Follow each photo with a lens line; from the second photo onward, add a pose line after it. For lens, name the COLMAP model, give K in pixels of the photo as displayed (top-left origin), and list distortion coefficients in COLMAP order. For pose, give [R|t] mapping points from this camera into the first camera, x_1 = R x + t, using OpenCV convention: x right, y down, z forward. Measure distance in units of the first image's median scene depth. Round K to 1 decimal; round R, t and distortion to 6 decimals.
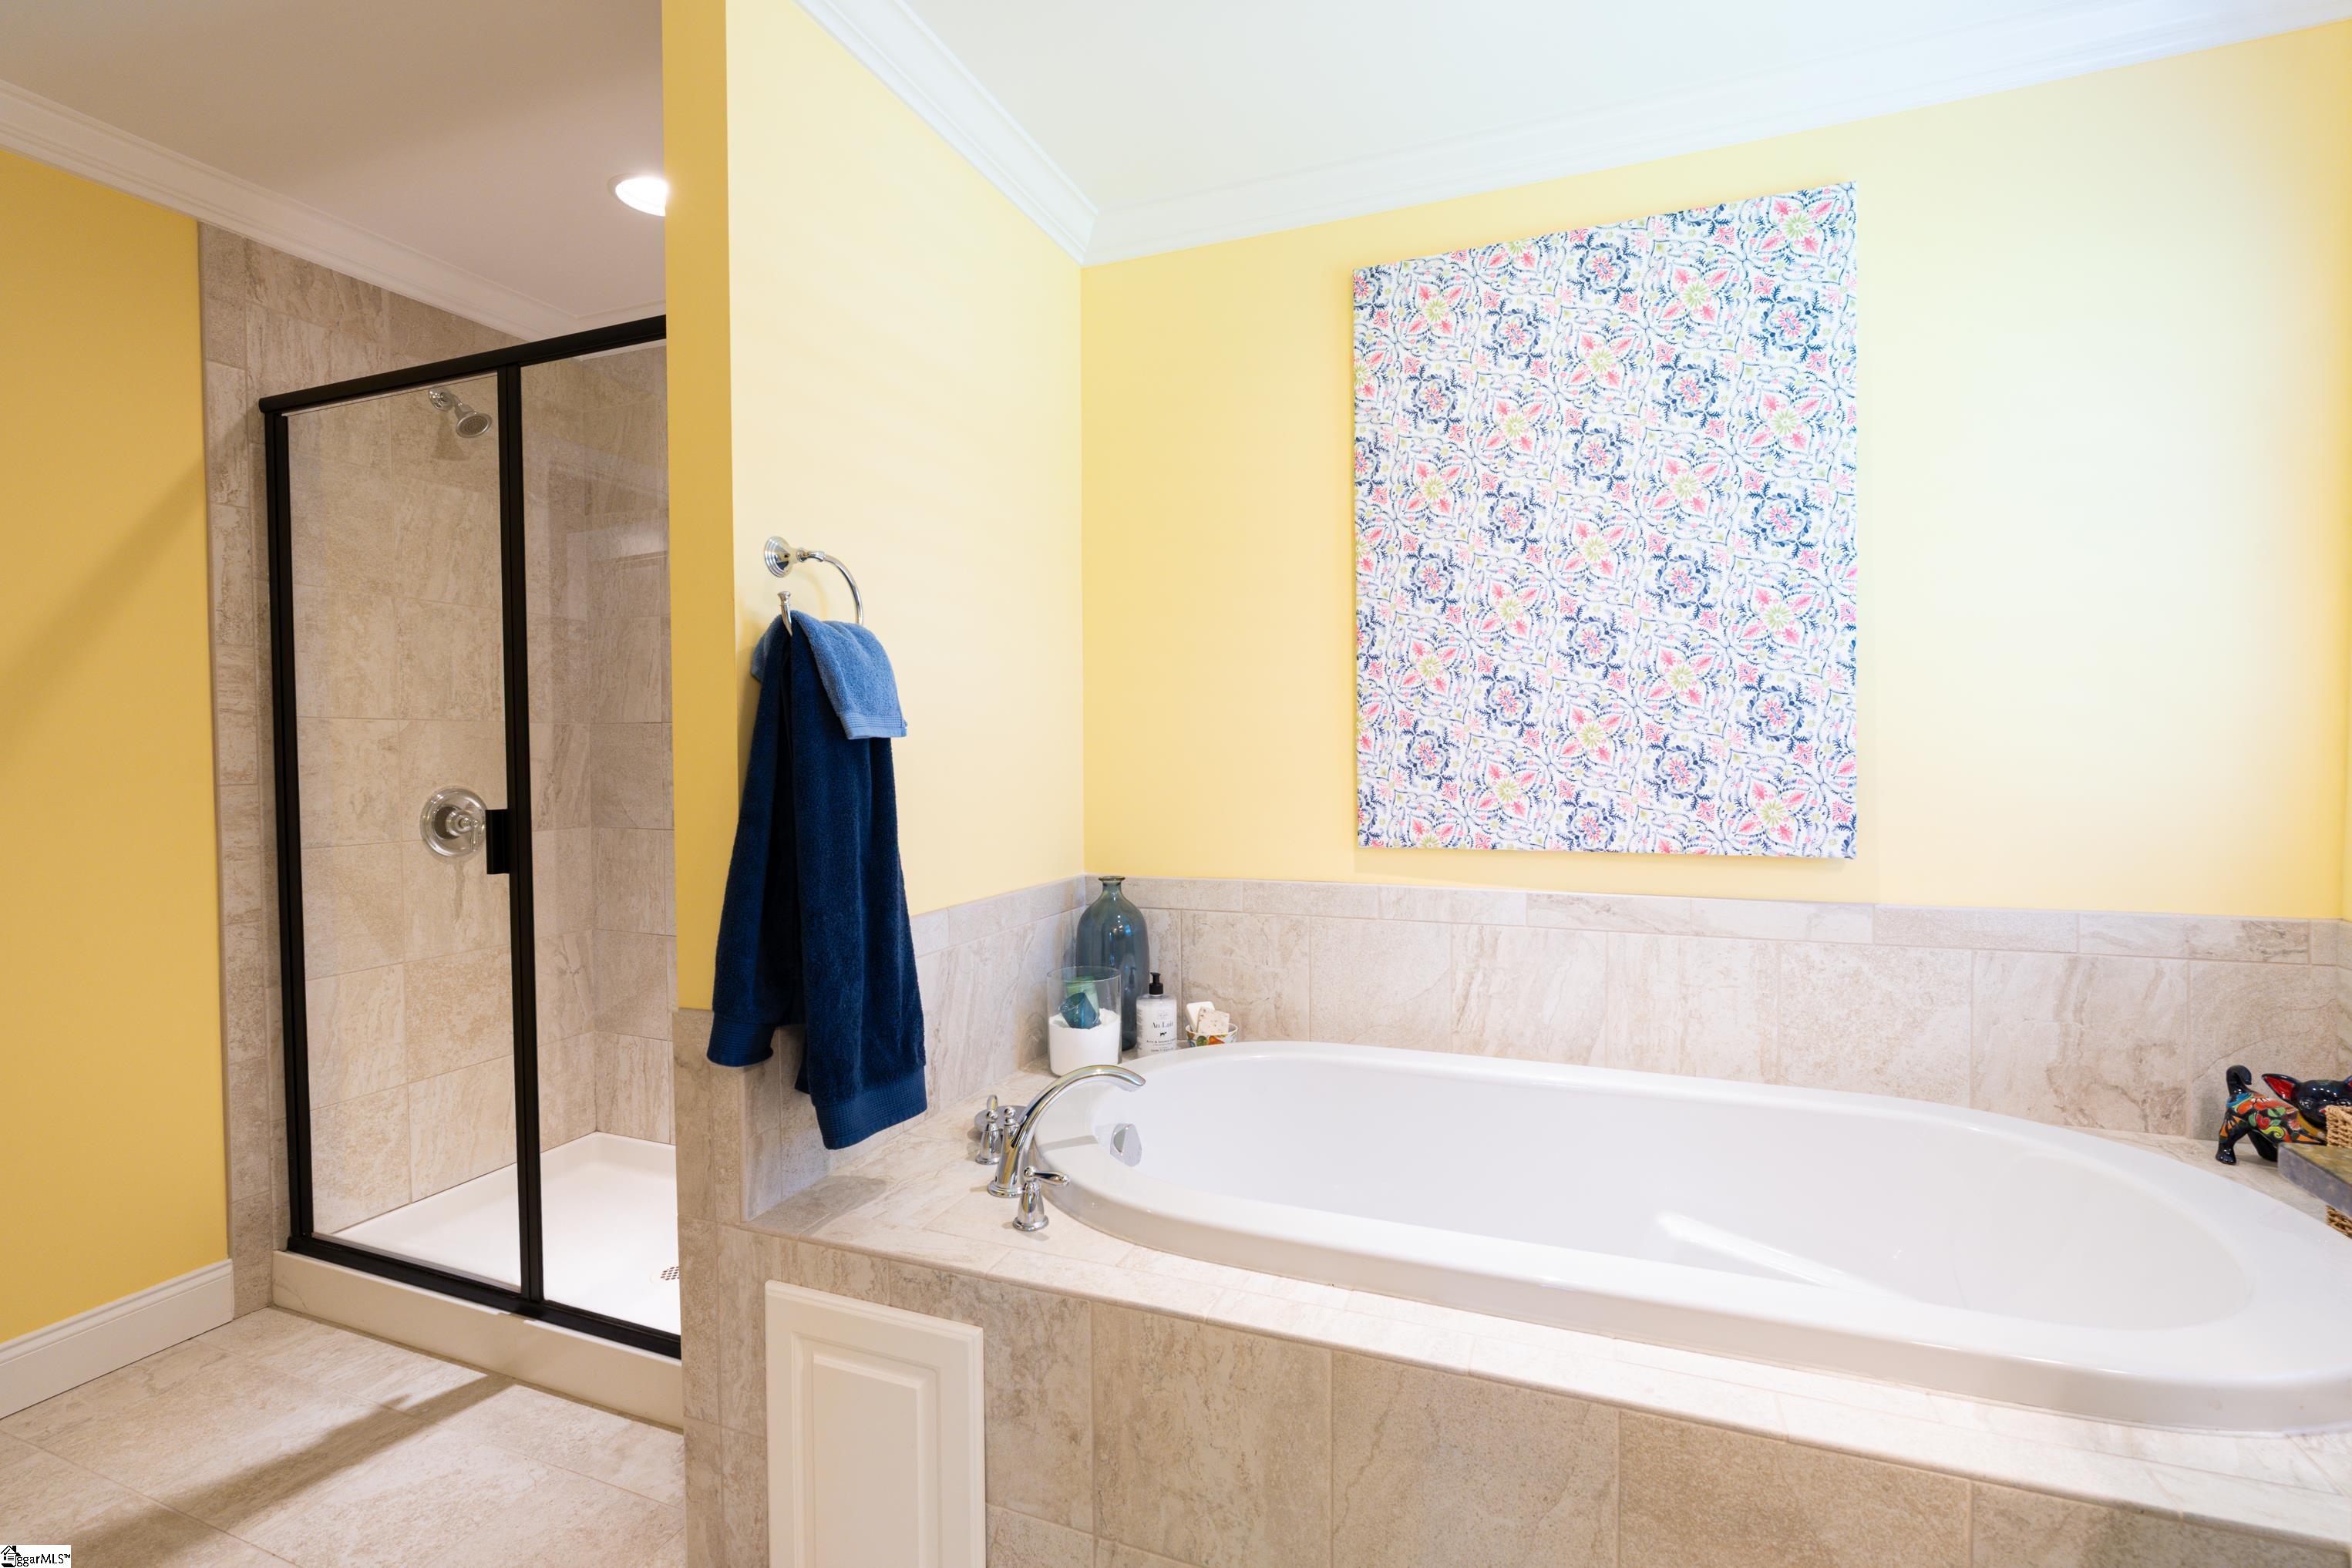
lens RADIAL K [[1041.5, 0, 1177.9], [0, 1041.5, 778.0], [0, 0, 1]] dist [-0.004823, 0.000463]
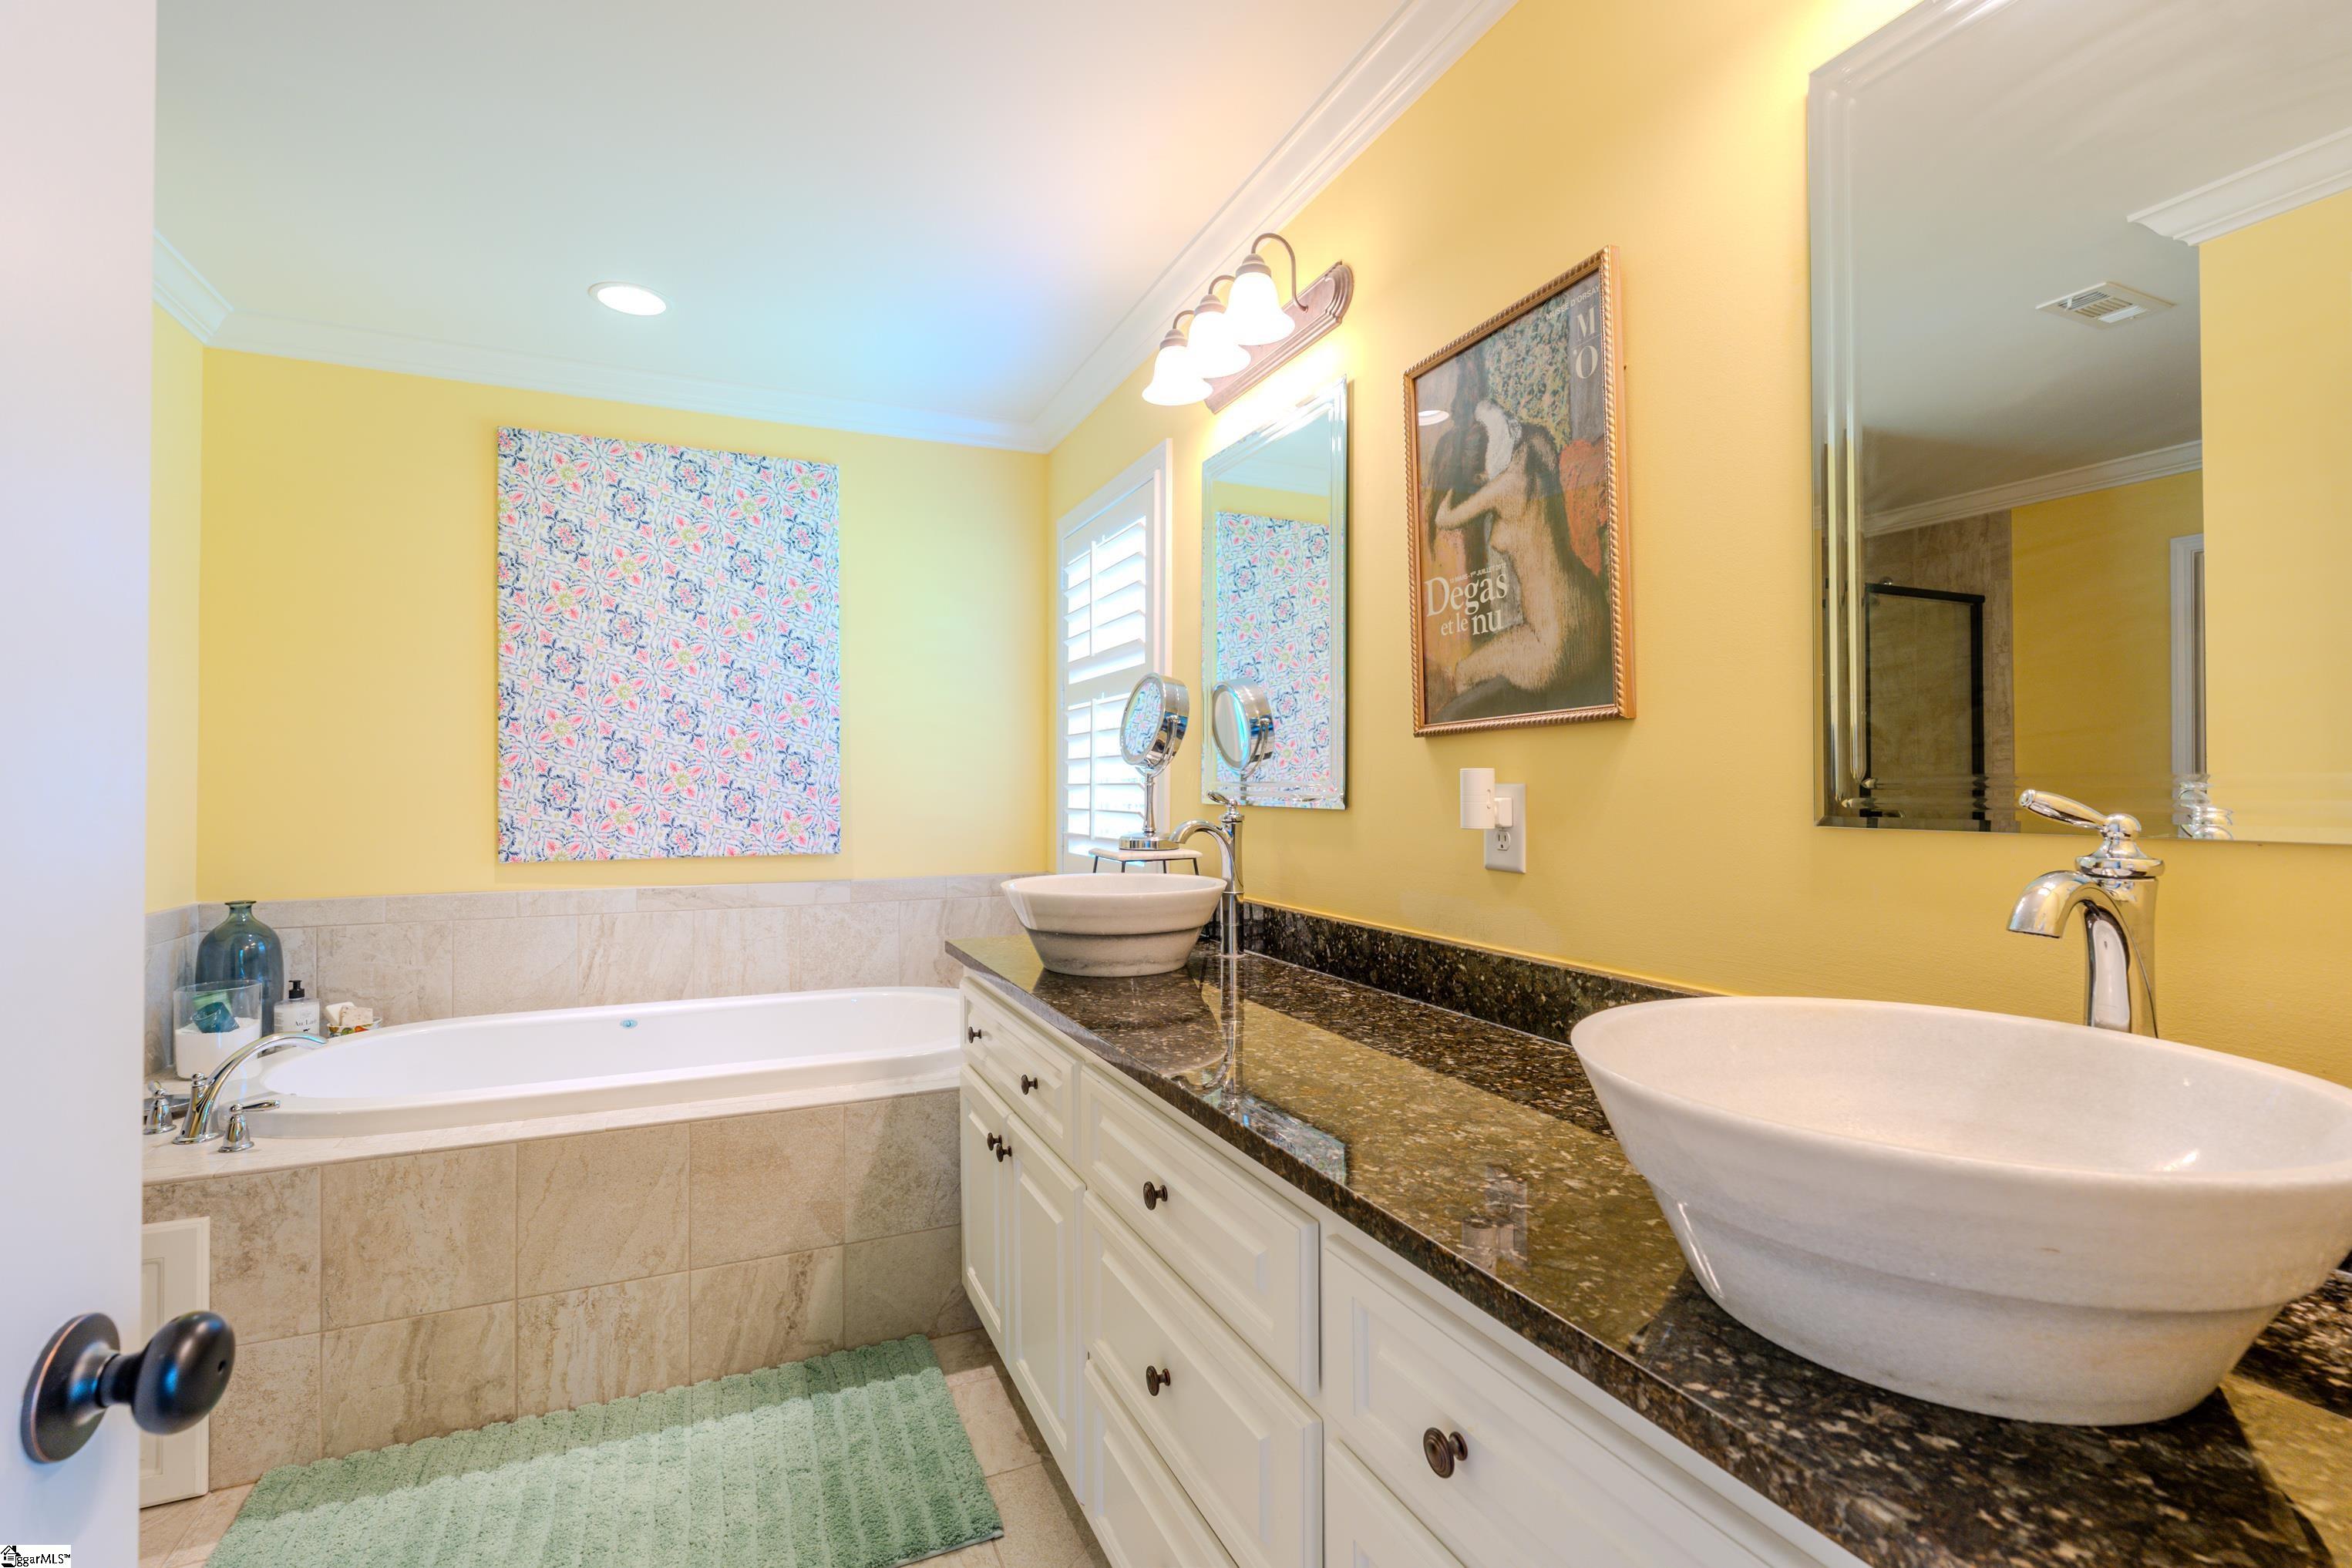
lens RADIAL K [[1041.5, 0, 1173.1], [0, 1041.5, 782.1], [0, 0, 1]] dist [-0.004823, 0.000463]
pose [[0.694050, 0.010765, 0.719846, -0.188858], [0.015315, 0.999441, -0.029713, 0.017401], [-0.719764, 0.031647, 0.693497, -0.541632]]
